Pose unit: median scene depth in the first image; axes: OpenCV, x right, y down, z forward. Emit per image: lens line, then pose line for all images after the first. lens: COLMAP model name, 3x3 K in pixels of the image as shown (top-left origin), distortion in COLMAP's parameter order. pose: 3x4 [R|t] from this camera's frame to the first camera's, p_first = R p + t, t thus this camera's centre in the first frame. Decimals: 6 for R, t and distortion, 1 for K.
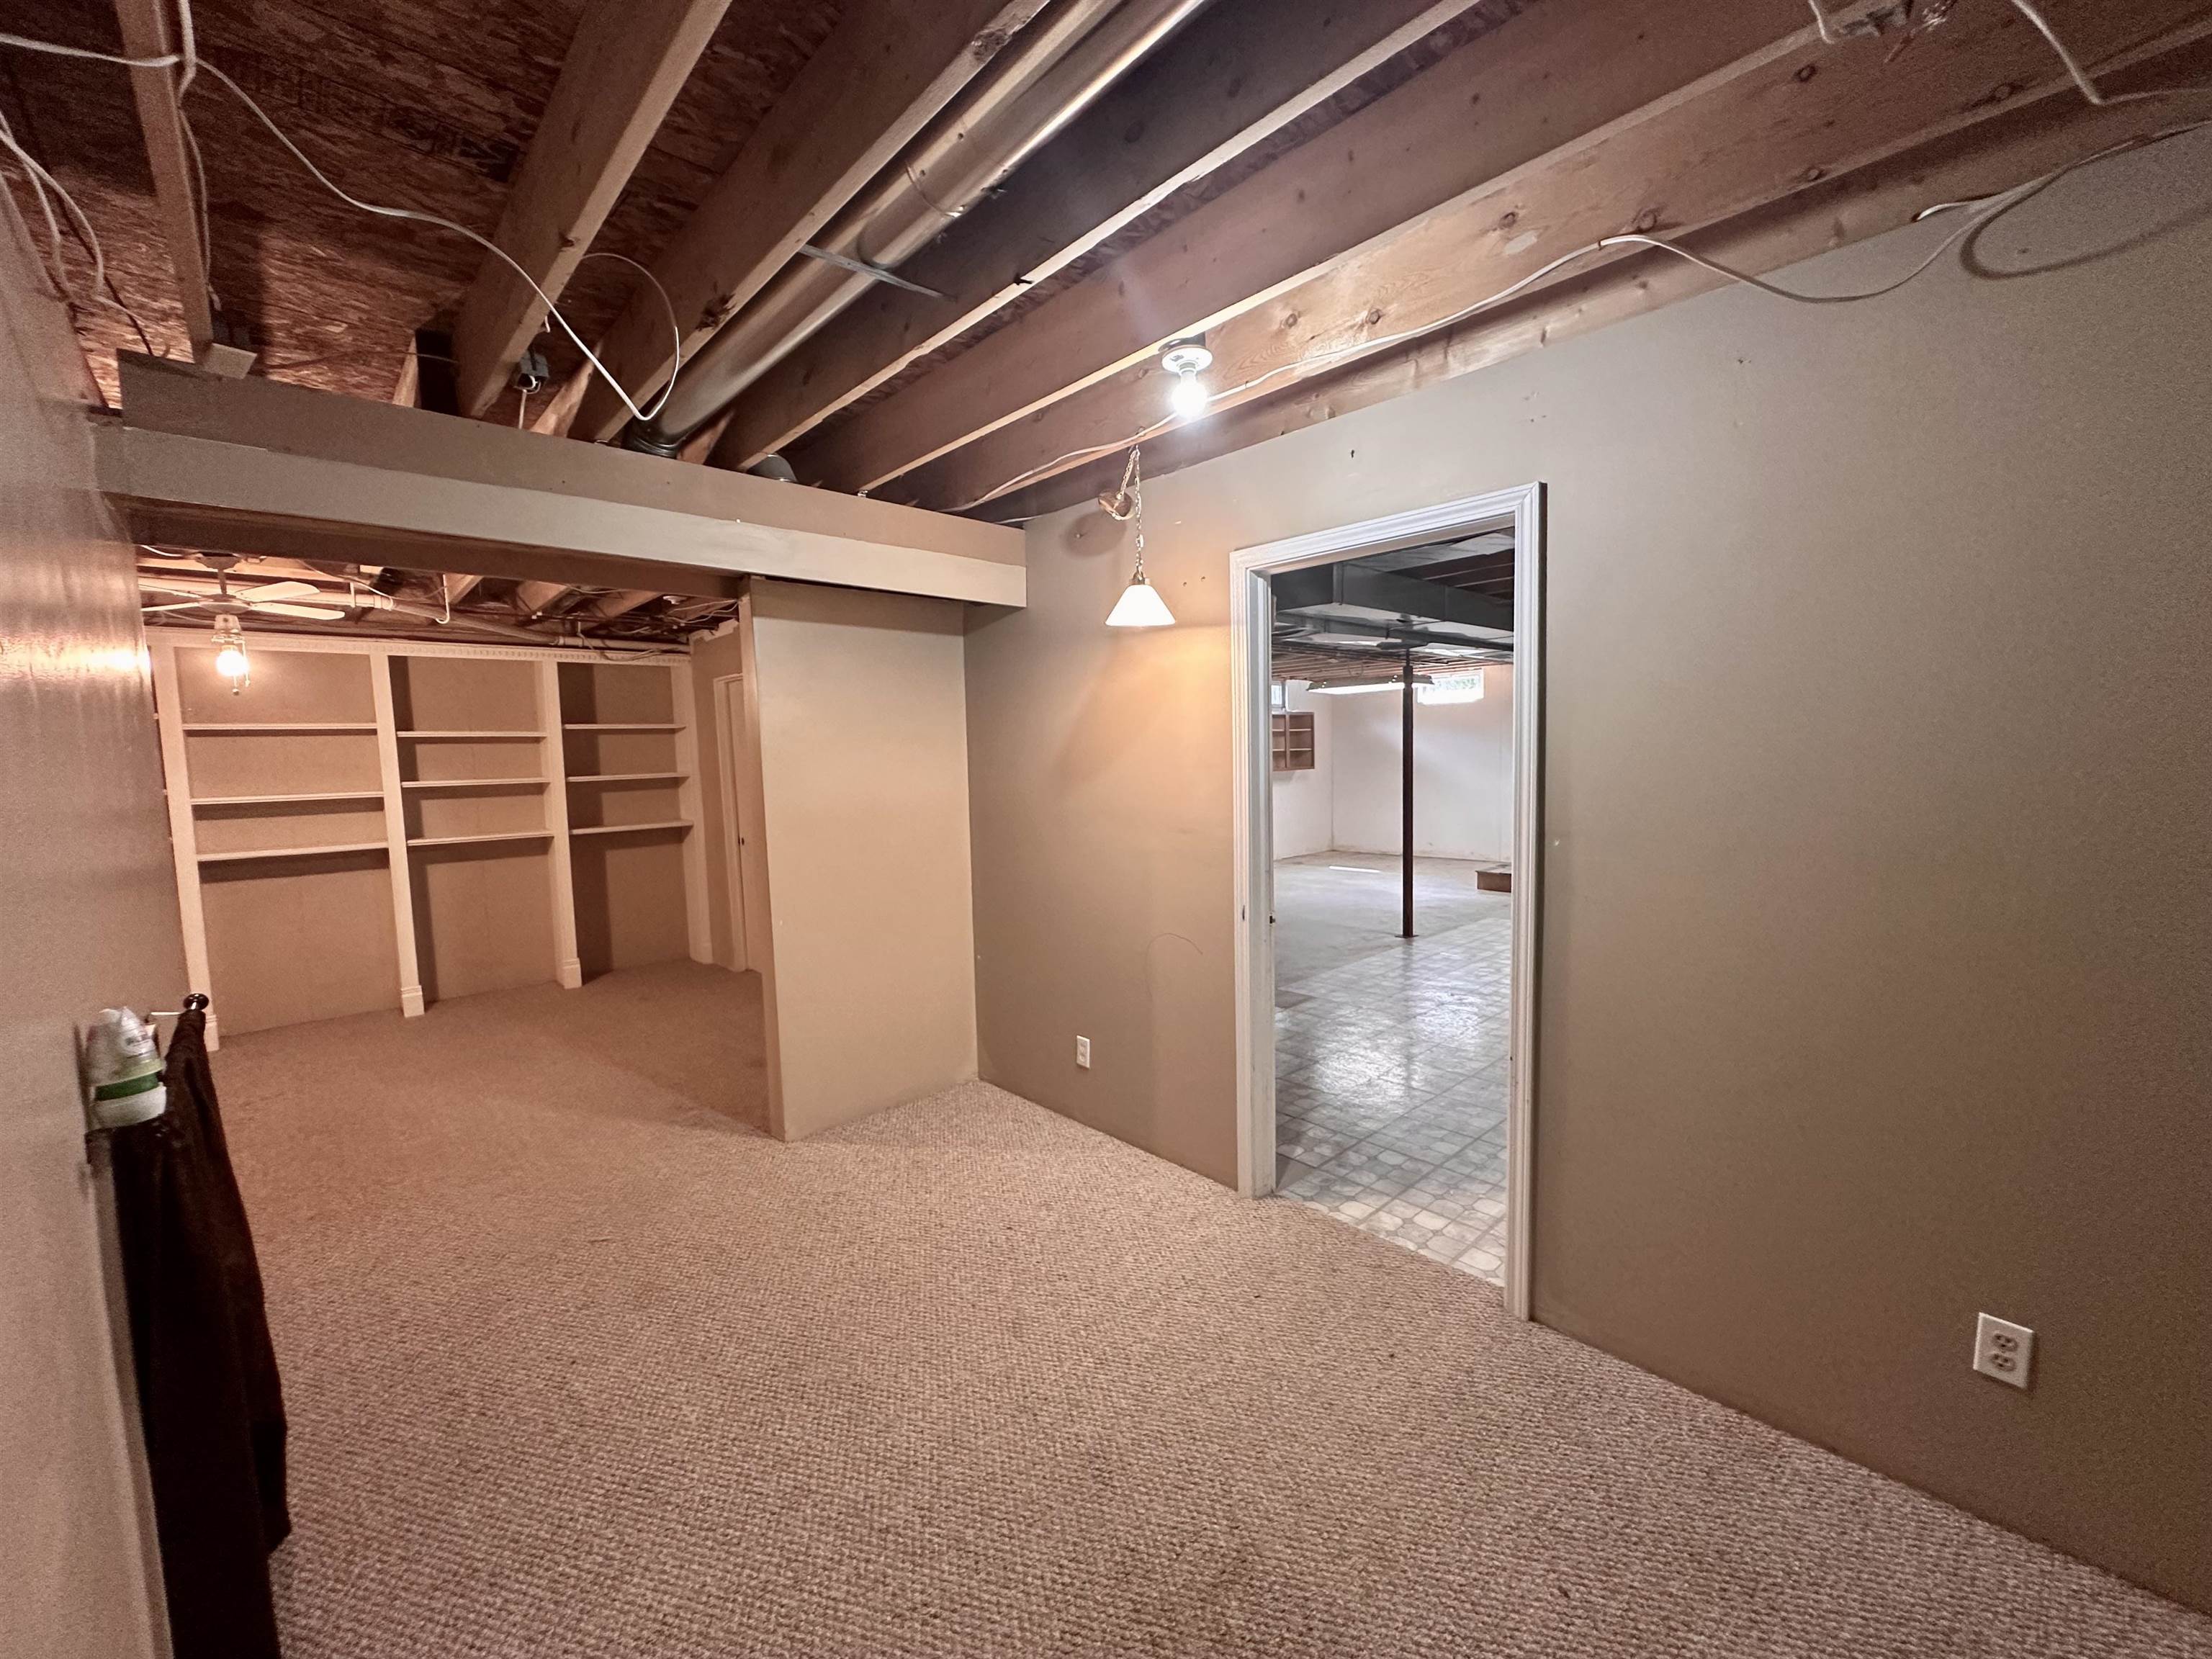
lens RADIAL K [[887.7, 0, 1106.0], [0, 887.7, 829.5], [0, 0, 1]] dist [0.000247, 0.000326]
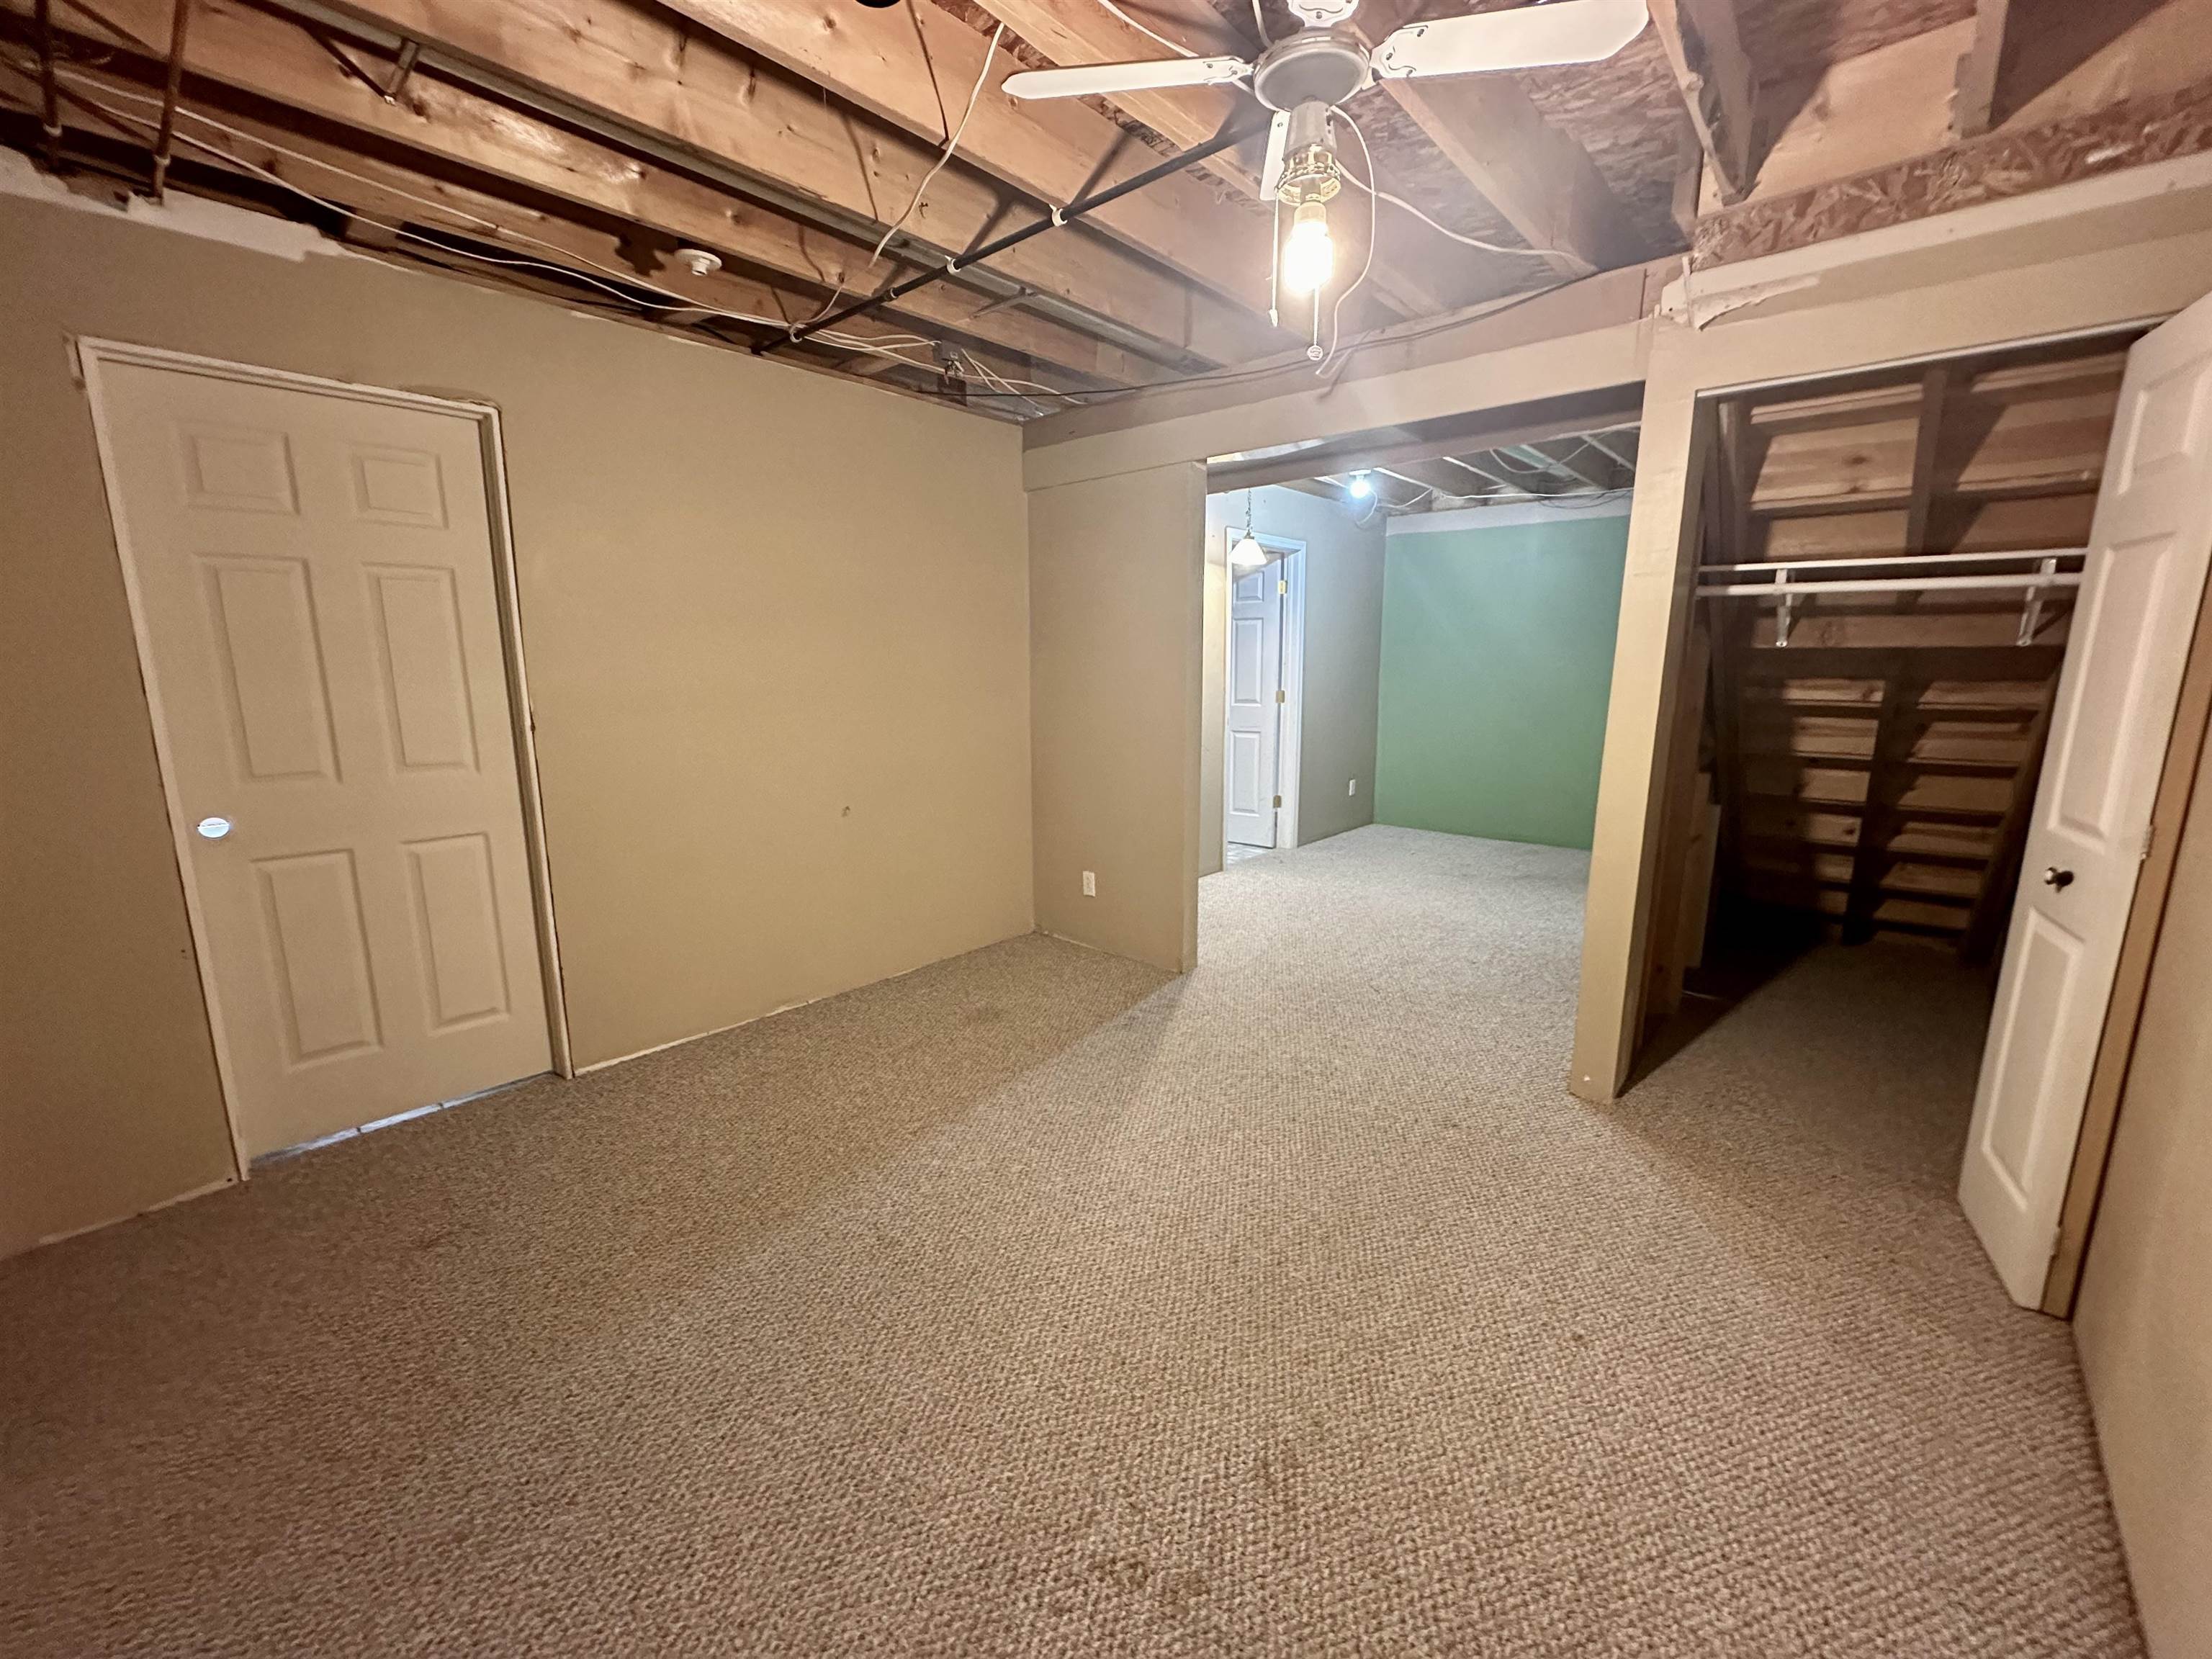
lens RADIAL K [[887.7, 0, 1106.0], [0, 887.7, 829.5], [0, 0, 1]] dist [0.000247, 0.000326]
pose [[-0.089208, -0.163772, 0.982456, -0.548130], [0.086427, 0.981396, 0.171442, -0.010609], [-0.992256, 0.100205, -0.073394, 0.448982]]
